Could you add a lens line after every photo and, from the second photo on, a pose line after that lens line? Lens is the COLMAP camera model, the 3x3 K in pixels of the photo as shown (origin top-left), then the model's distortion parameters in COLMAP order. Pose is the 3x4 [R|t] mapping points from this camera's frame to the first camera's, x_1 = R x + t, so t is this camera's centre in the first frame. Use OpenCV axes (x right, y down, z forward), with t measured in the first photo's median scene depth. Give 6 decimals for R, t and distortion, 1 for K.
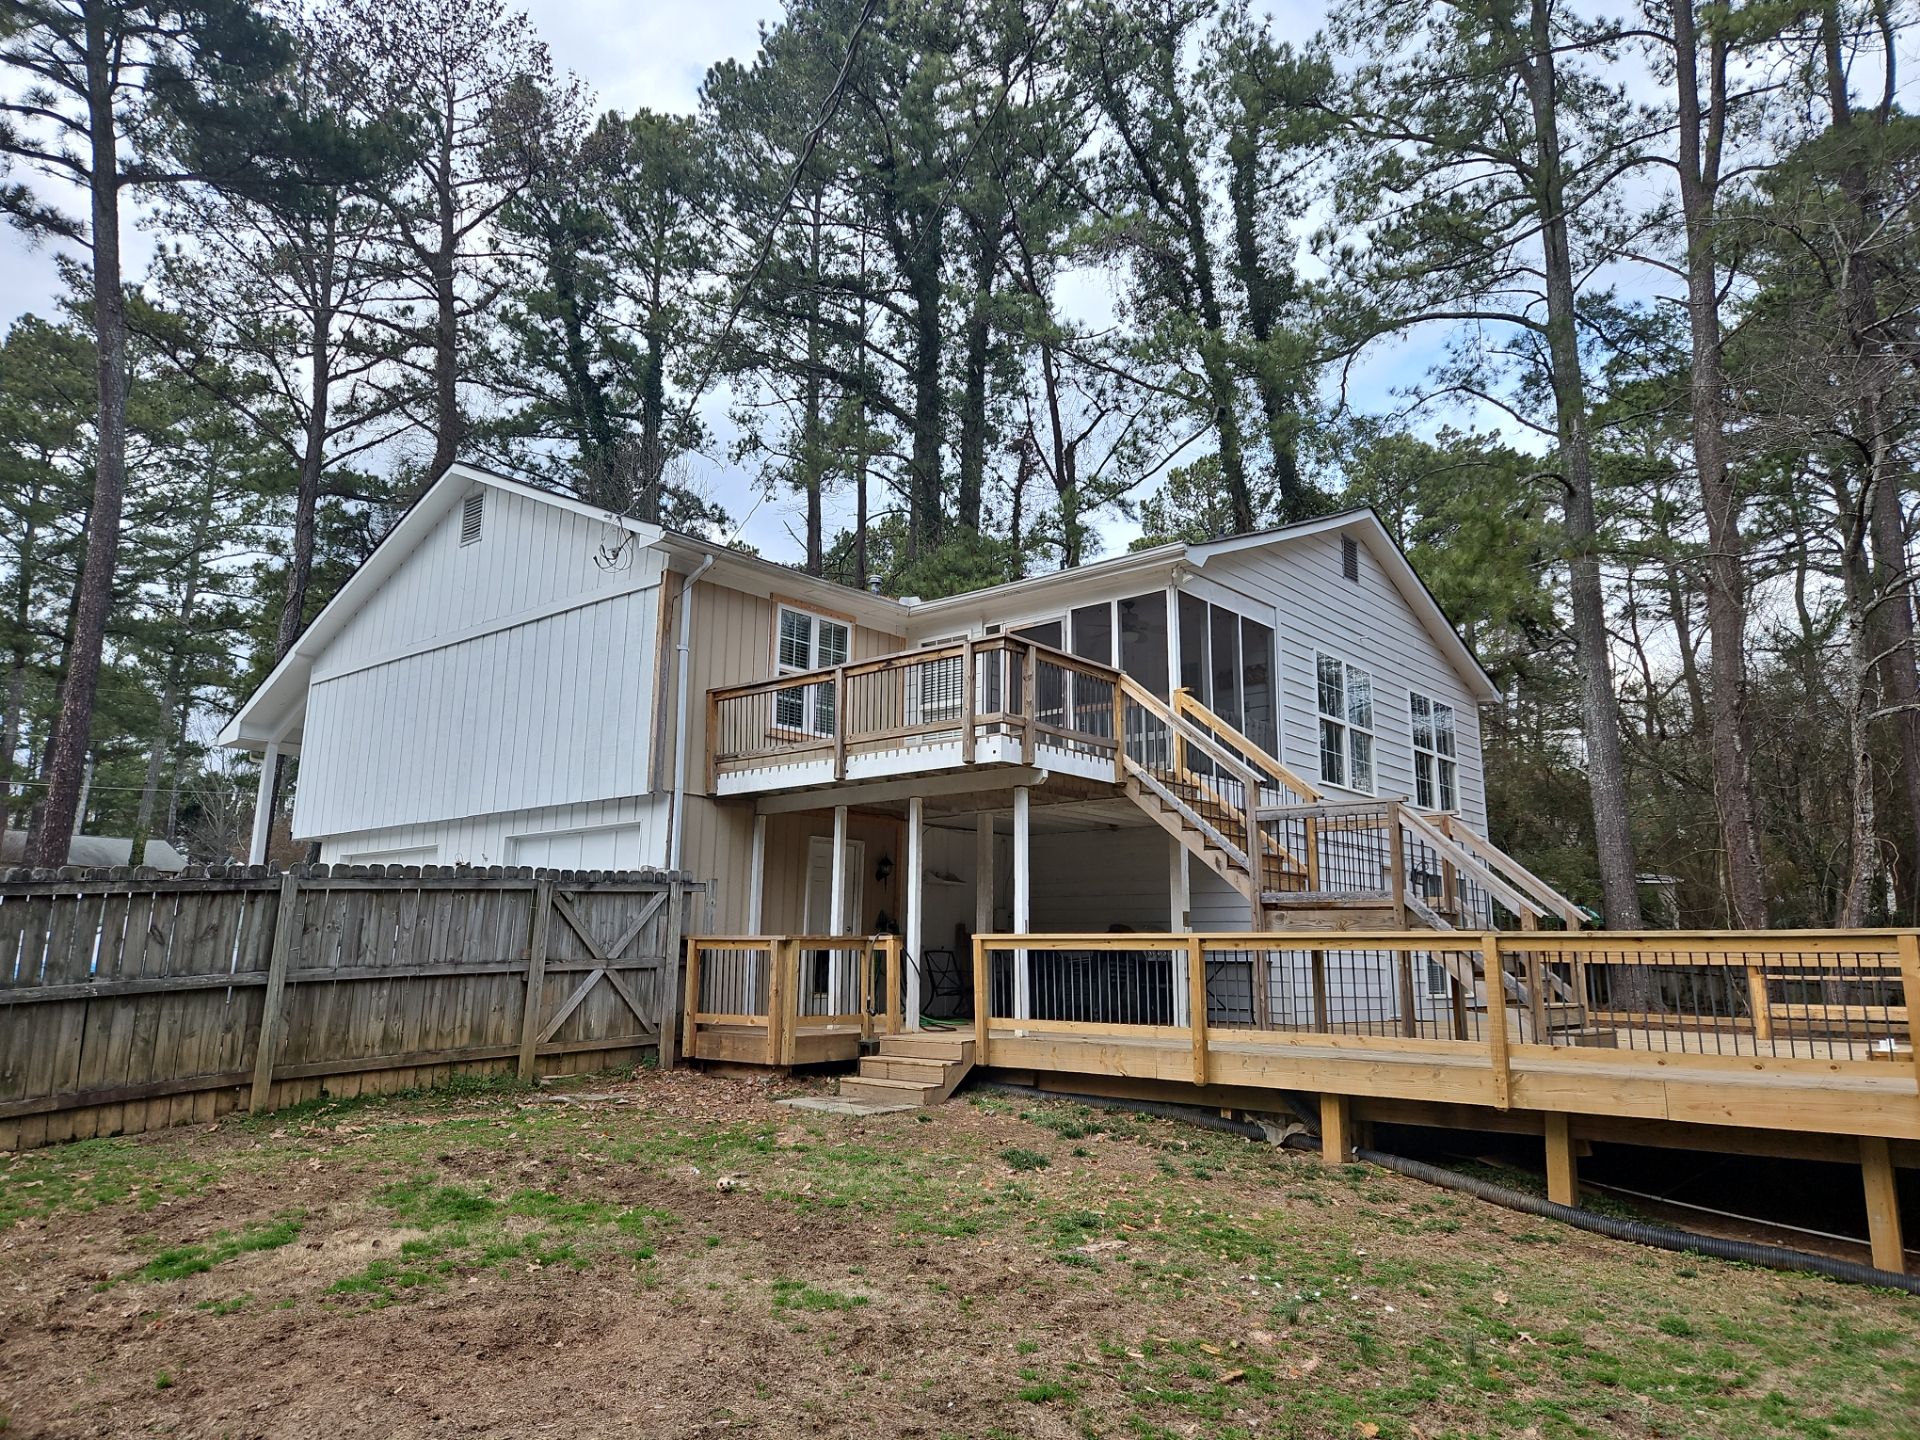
lens RADIAL K [[1294.5, 0, 959.2], [0, 1294.5, 708.7], [0, 0, 1]] dist [0.055970, -0.025761]
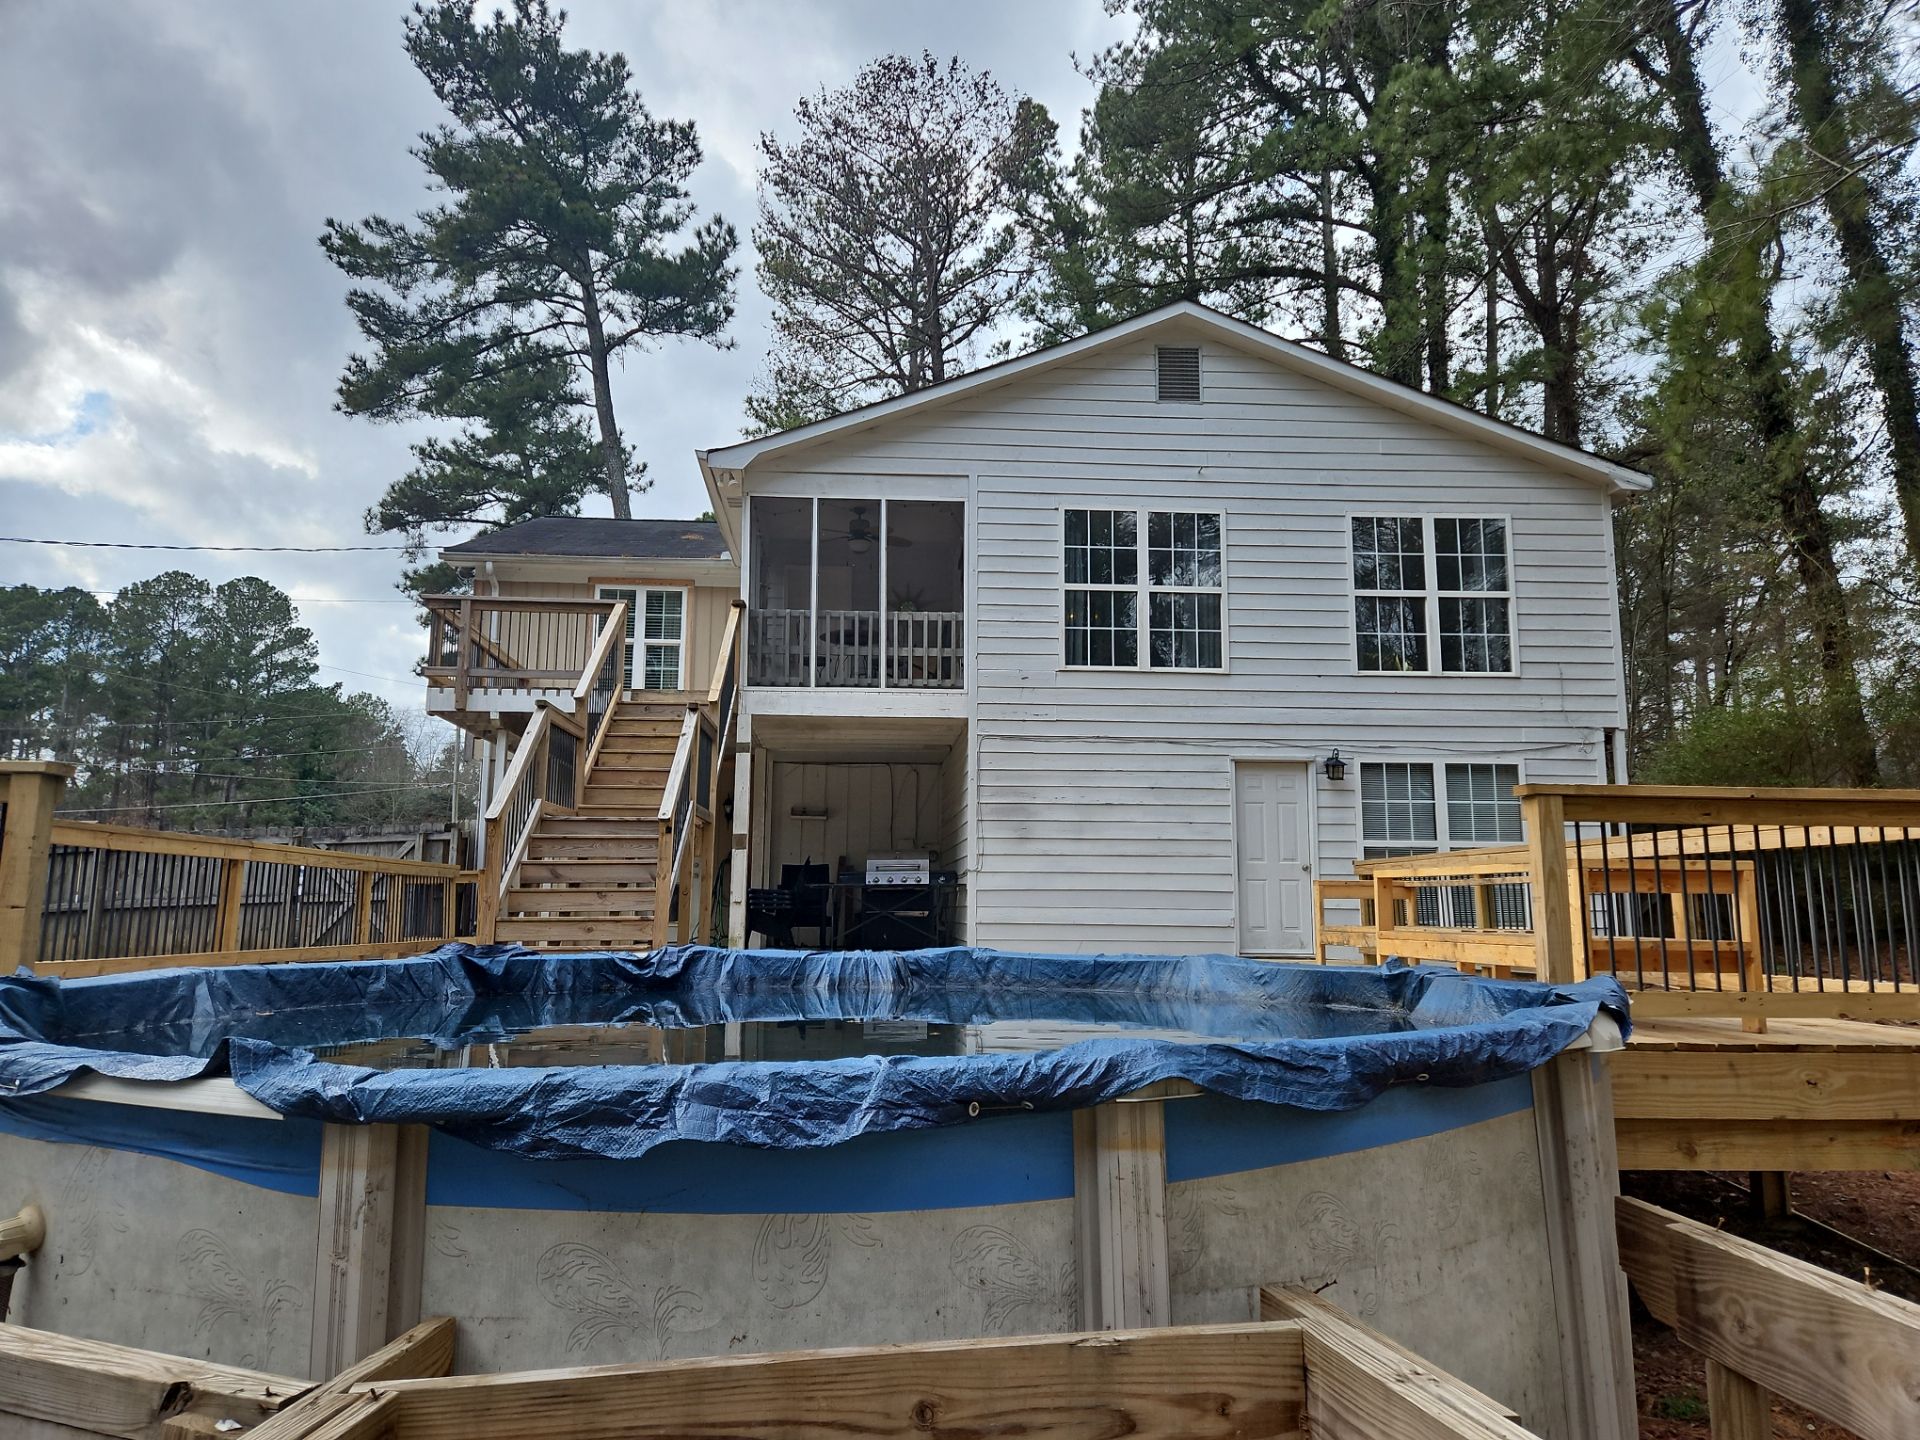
lens RADIAL K [[1294.5, 0, 962.1], [0, 1294.5, 735.9], [0, 0, 1]] dist [0.055970, -0.025761]
pose [[0.710502, -0.111631, -0.694785, 0.320507], [0.145658, 0.989284, -0.009995, 0.039020], [0.688456, -0.094100, 0.719148, 0.146144]]
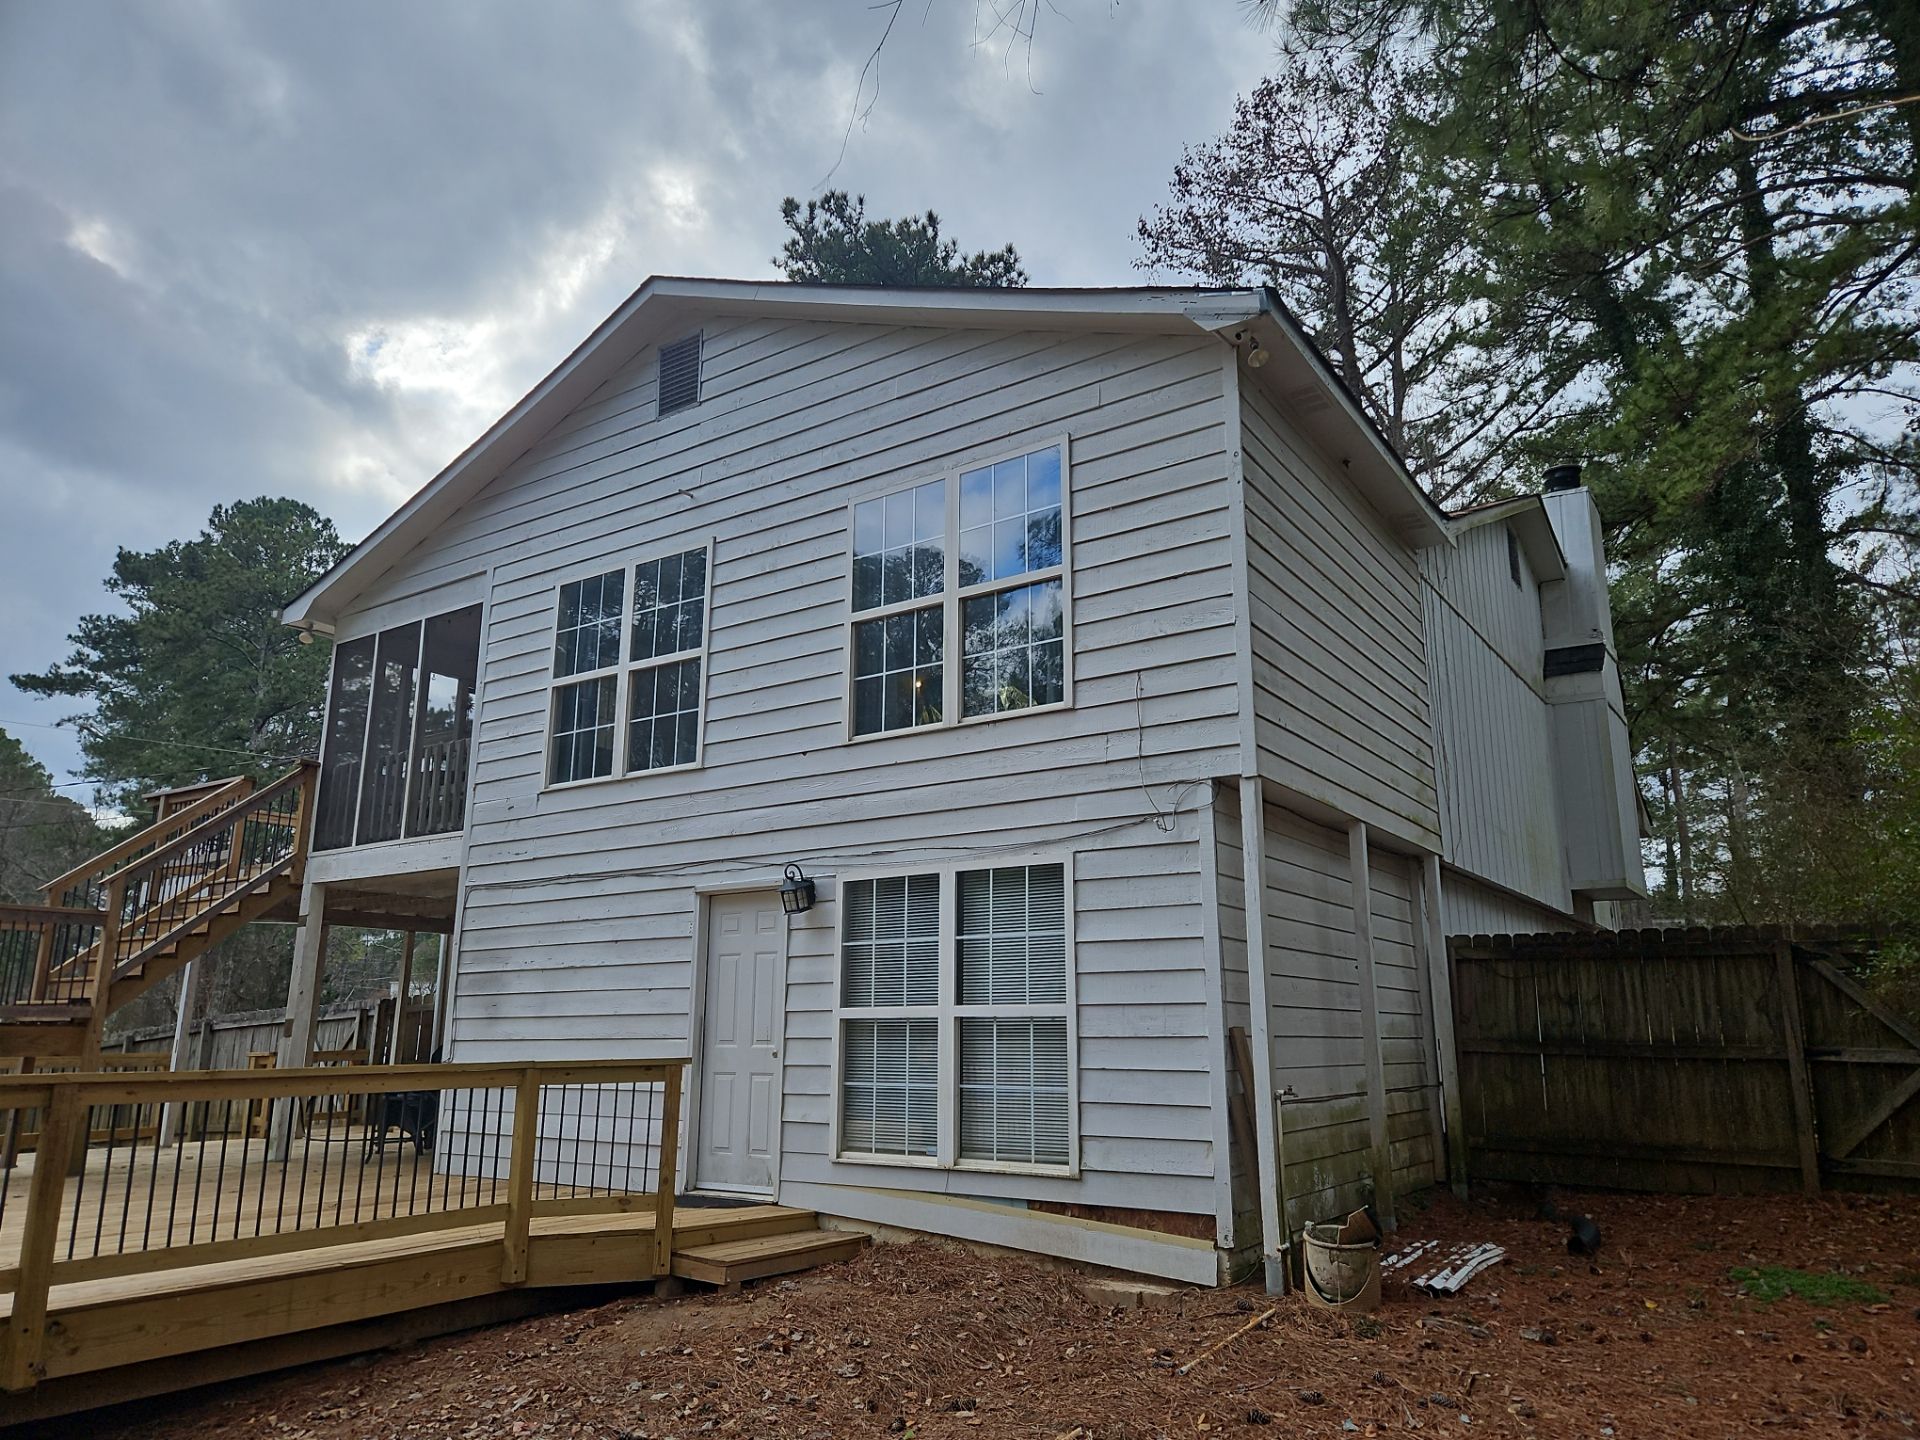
lens RADIAL K [[1294.5, 0, 978.6], [0, 1294.5, 728.3], [0, 0, 1]] dist [0.055970, -0.025761]
pose [[0.137298, -0.246910, -0.959263, 0.369895], [0.198470, 0.955652, -0.217574, 0.083096], [0.970443, -0.160513, 0.180213, 0.440698]]
